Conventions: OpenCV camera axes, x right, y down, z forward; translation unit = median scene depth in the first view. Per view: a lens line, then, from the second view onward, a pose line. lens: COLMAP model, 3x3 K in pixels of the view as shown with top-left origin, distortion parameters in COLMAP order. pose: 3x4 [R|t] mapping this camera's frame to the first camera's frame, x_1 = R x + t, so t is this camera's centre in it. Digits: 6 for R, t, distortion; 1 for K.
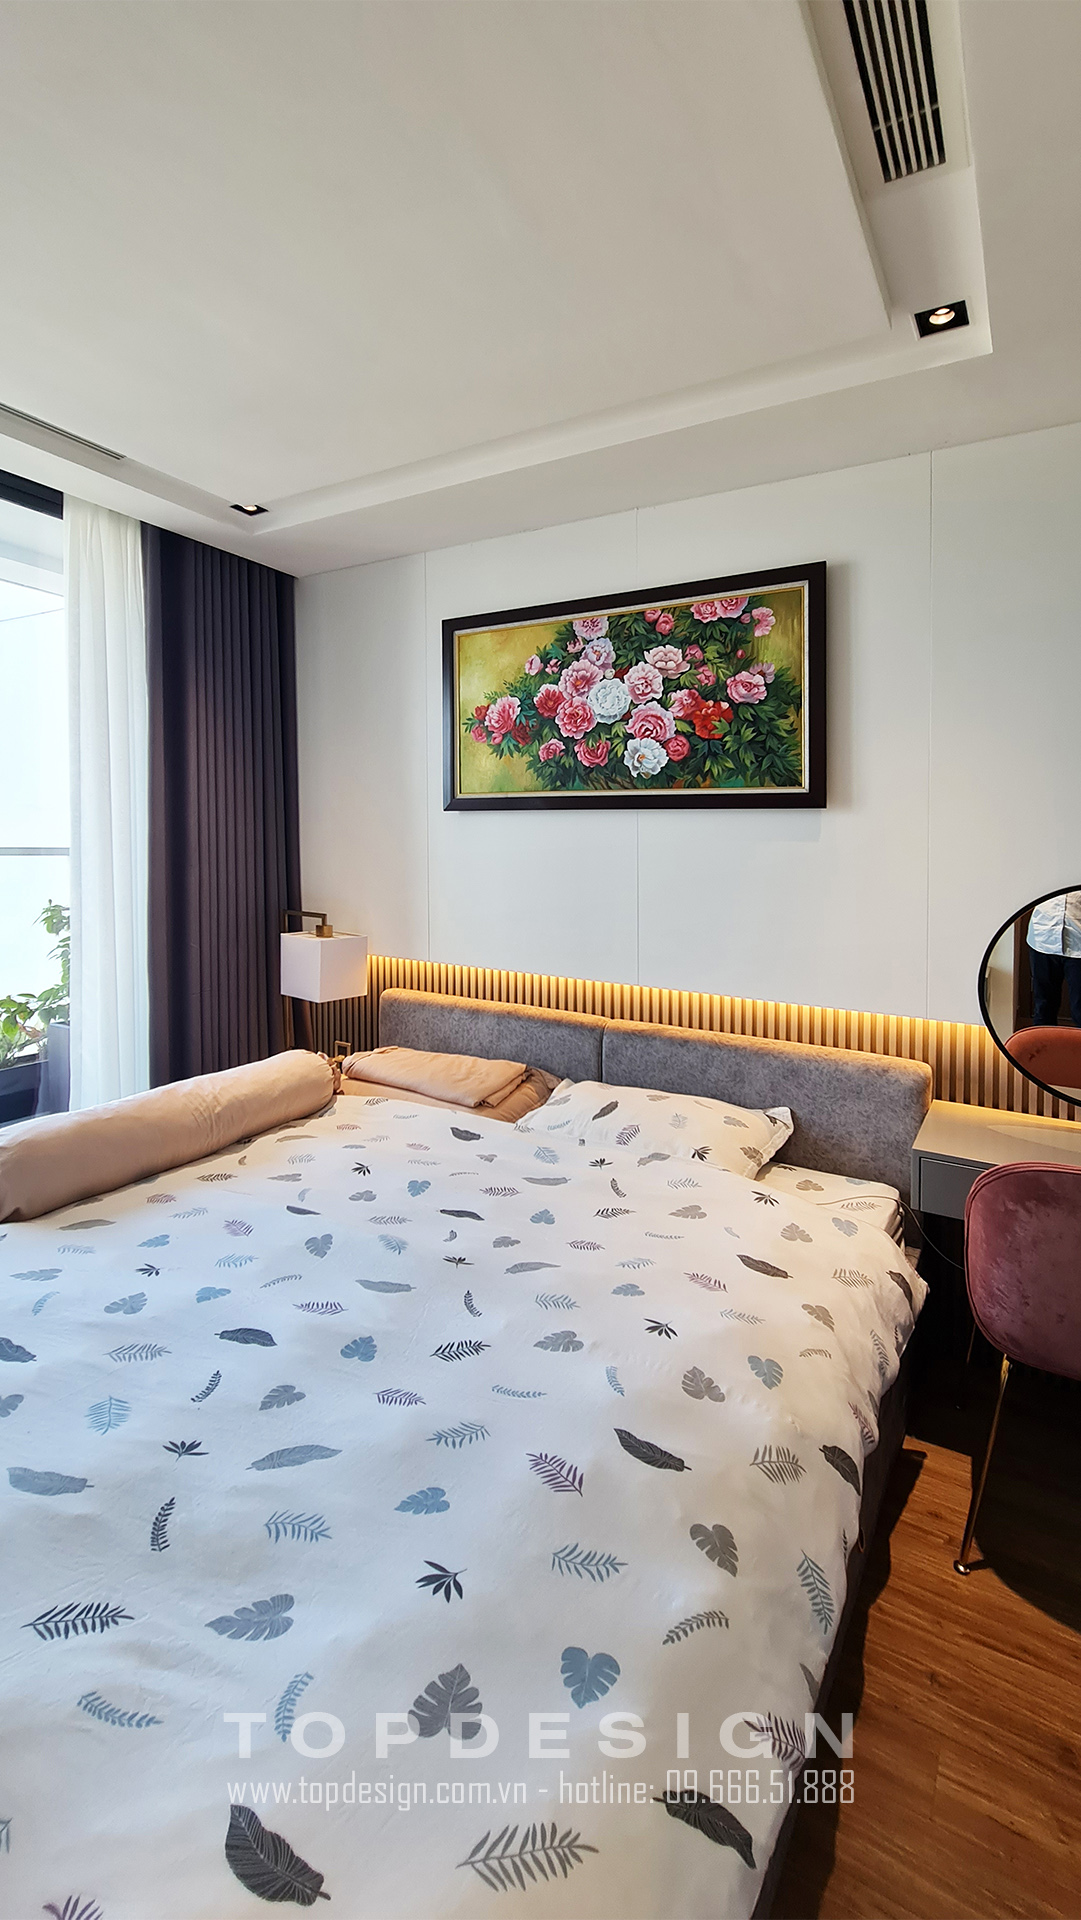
lens RADIAL K [[813.4, 0, 590.3], [0, 813.4, 874.8], [0, 0, 1]] dist [-0.011207, 0.003255]
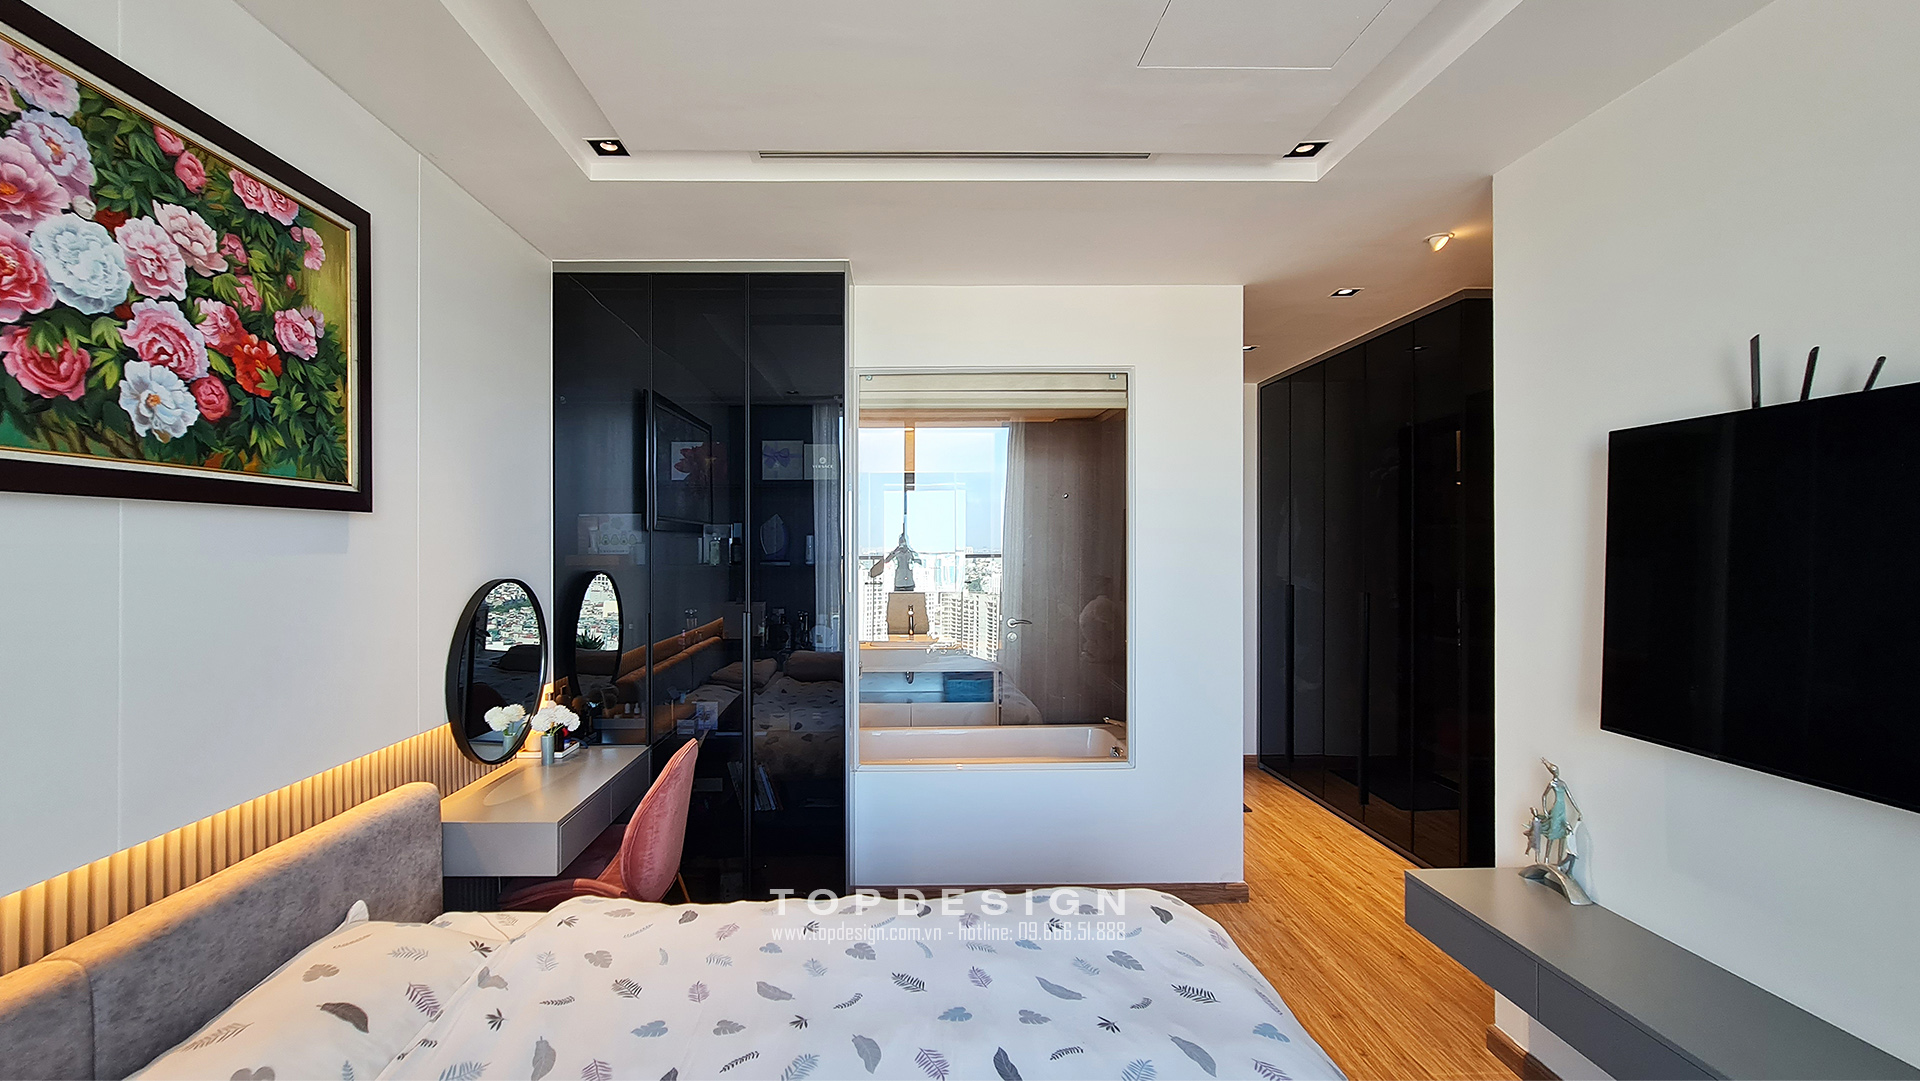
lens RADIAL K [[813.4, 0, 985.6], [0, 813.4, 528.0], [0, 0, 1]] dist [-0.011207, 0.003255]
pose [[-0.560015, -0.004739, 0.828469, -0.683889], [0.016323, 0.999726, 0.016753, -0.064181], [-0.828322, 0.022905, -0.559784, 0.871256]]
